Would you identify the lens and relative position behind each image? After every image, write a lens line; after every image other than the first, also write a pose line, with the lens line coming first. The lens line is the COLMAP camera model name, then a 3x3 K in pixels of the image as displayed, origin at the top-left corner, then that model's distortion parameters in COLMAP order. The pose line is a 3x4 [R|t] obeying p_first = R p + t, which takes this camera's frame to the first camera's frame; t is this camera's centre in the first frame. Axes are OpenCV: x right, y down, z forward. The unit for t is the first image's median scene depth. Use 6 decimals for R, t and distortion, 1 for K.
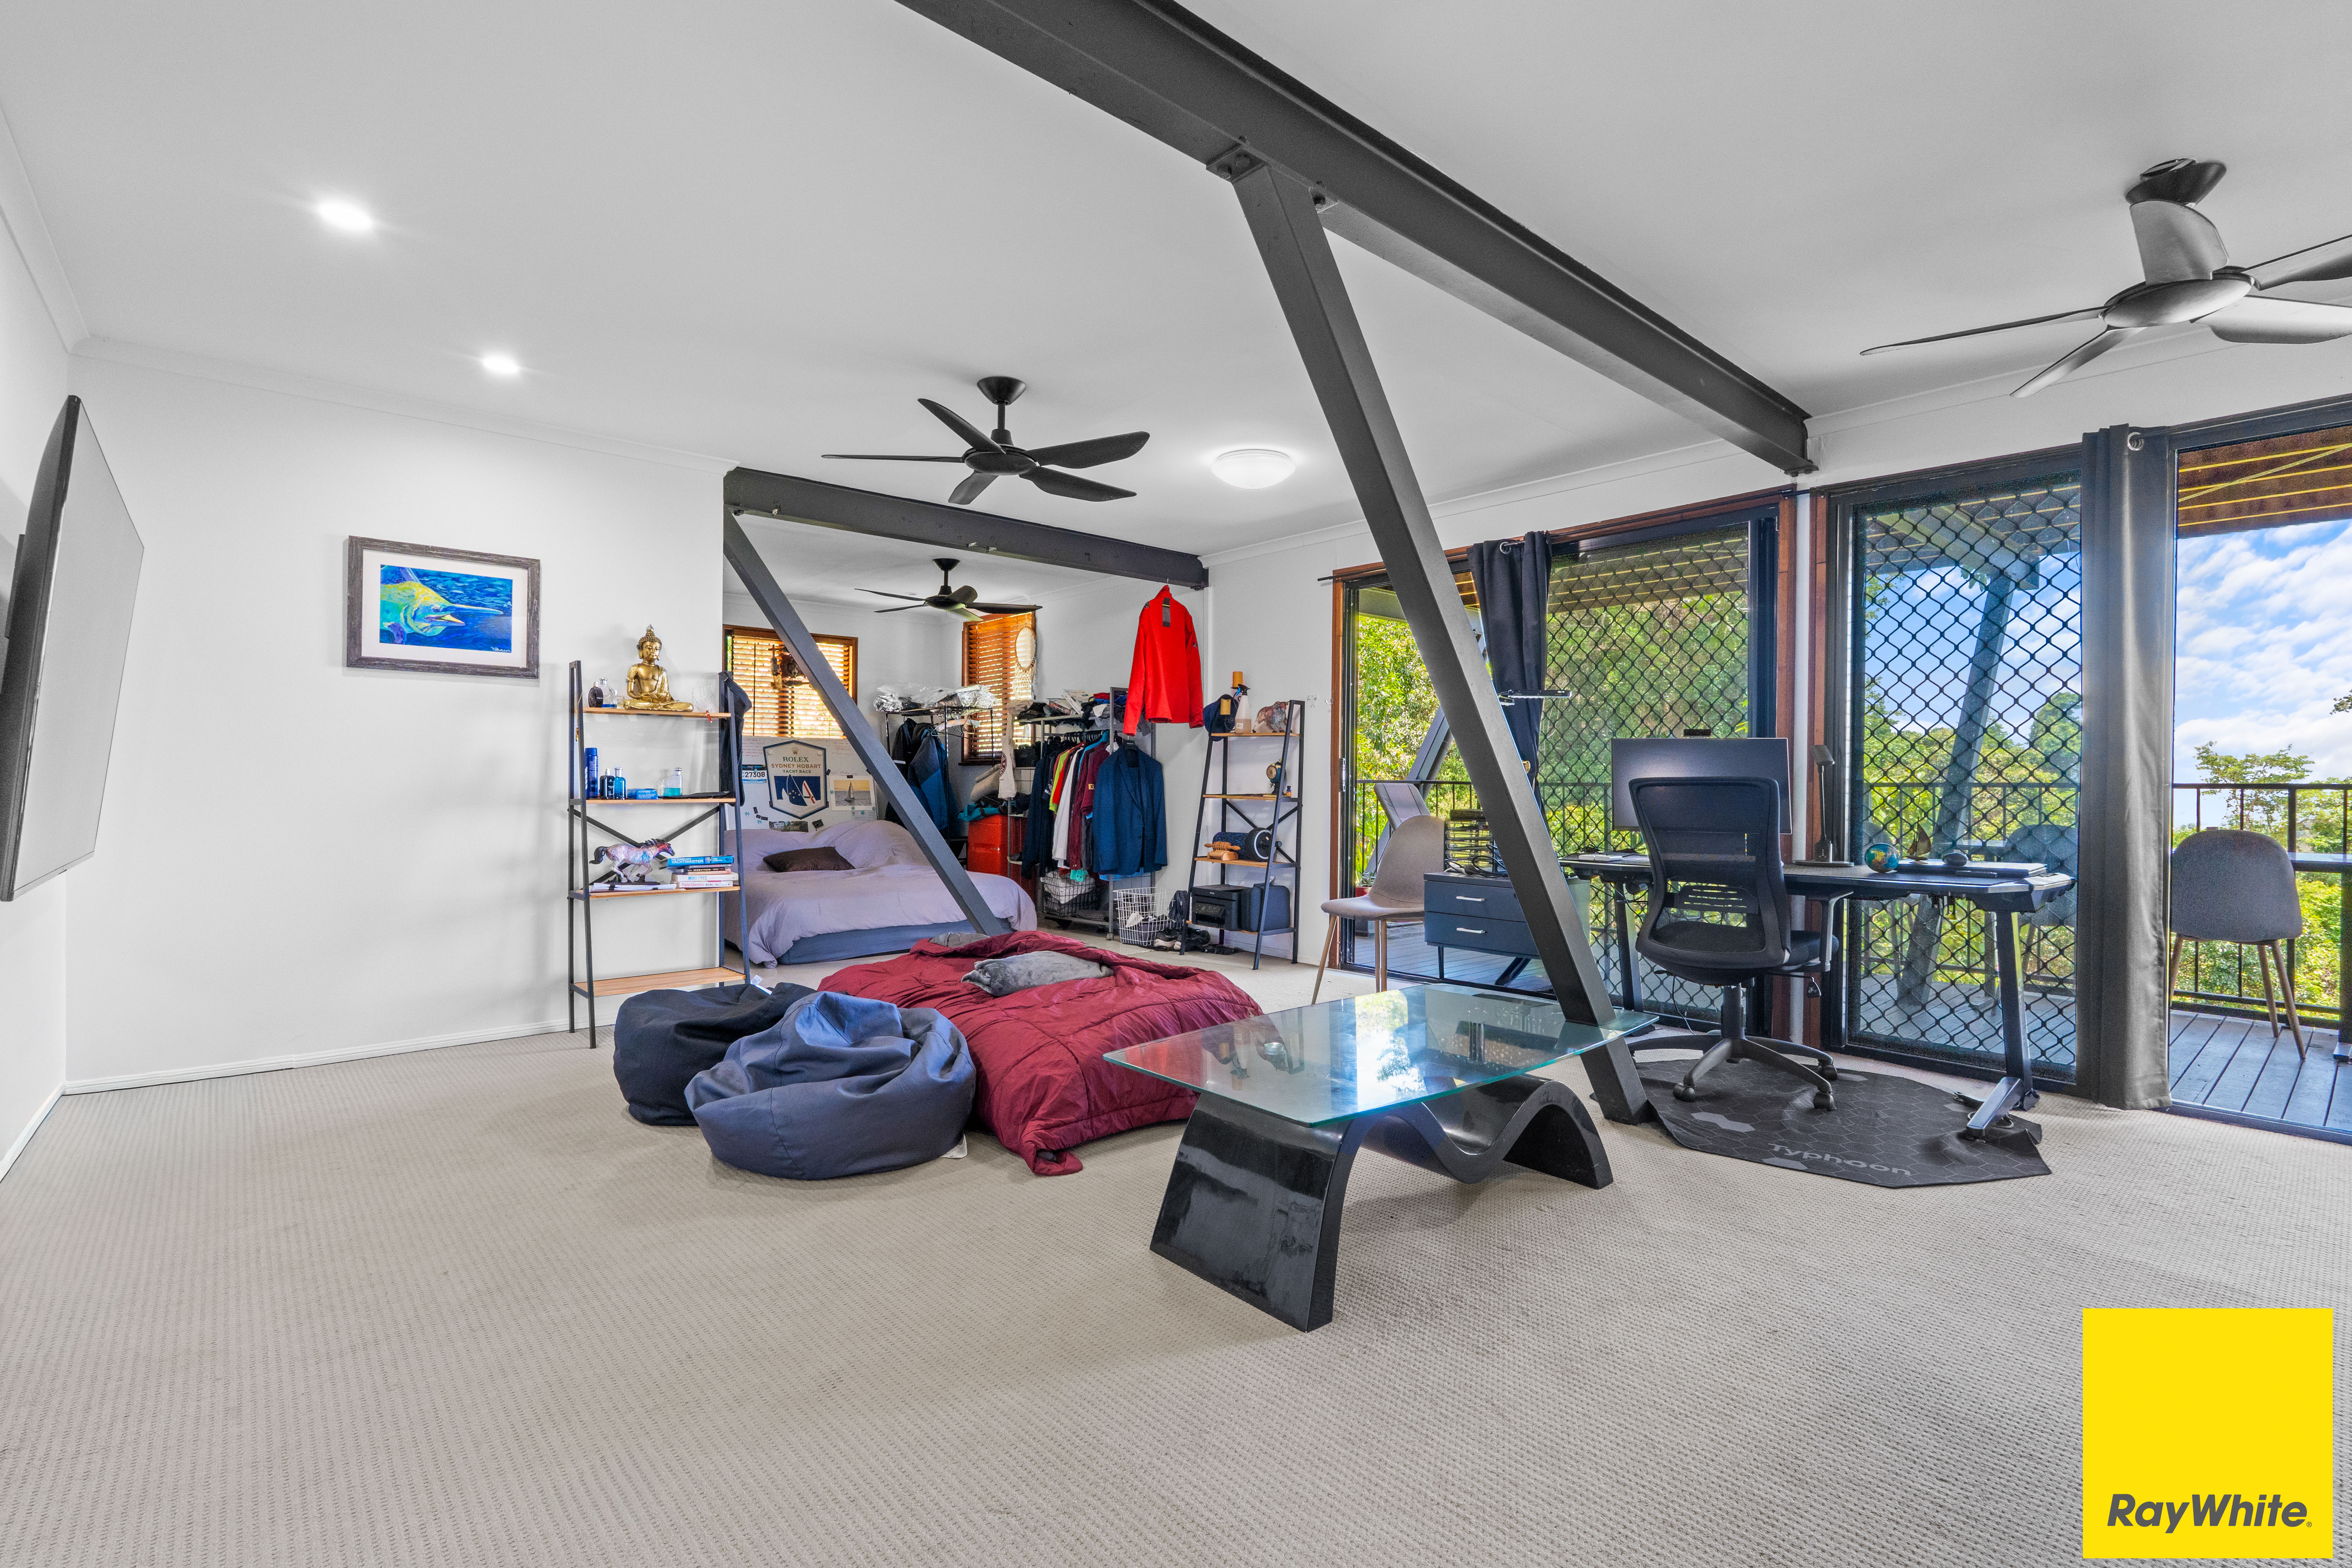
lens RADIAL K [[1055.2, 0, 1175.5], [0, 1055.2, 779.7], [0, 0, 1]] dist [-0.001909, 0.000198]
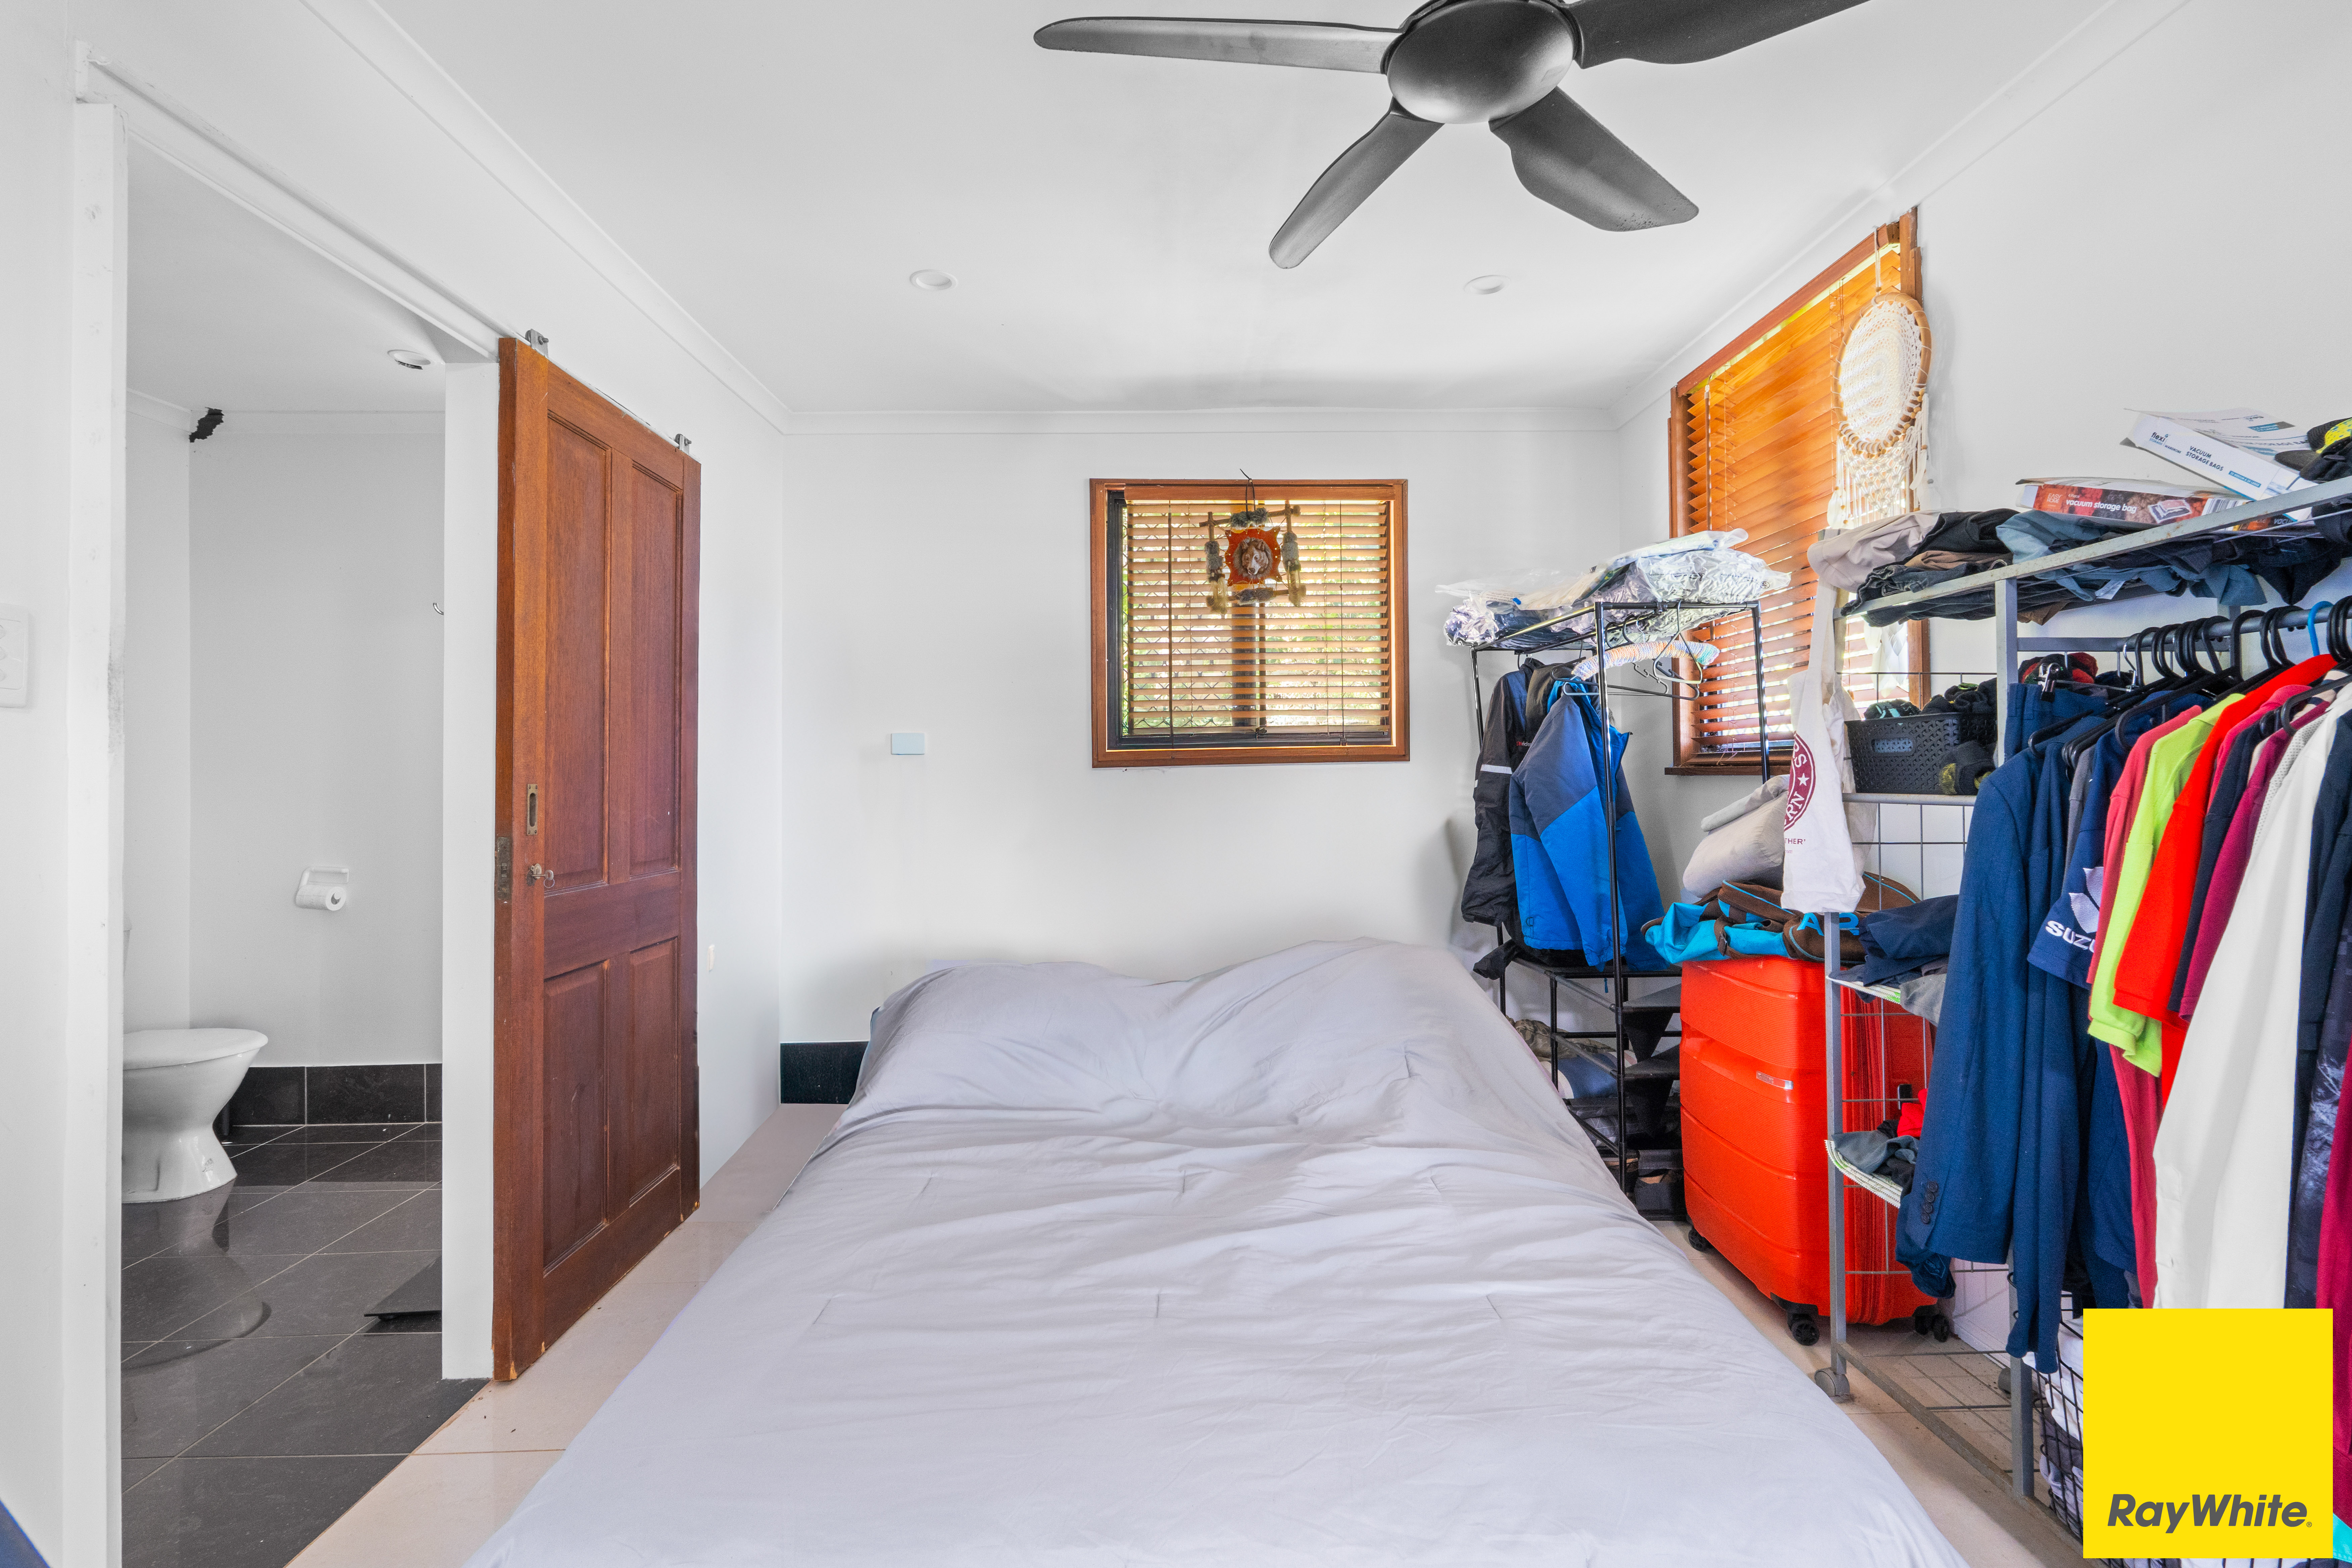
lens RADIAL K [[1055.3, 0, 1188.5], [0, 1055.3, 749.1], [0, 0, 1]] dist [-0.001909, 0.000198]
pose [[0.770064, -0.025201, -0.637469, -0.106945], [0.012005, 0.999615, -0.025016, -0.016568], [0.637854, 0.011611, 0.770070, 0.662088]]
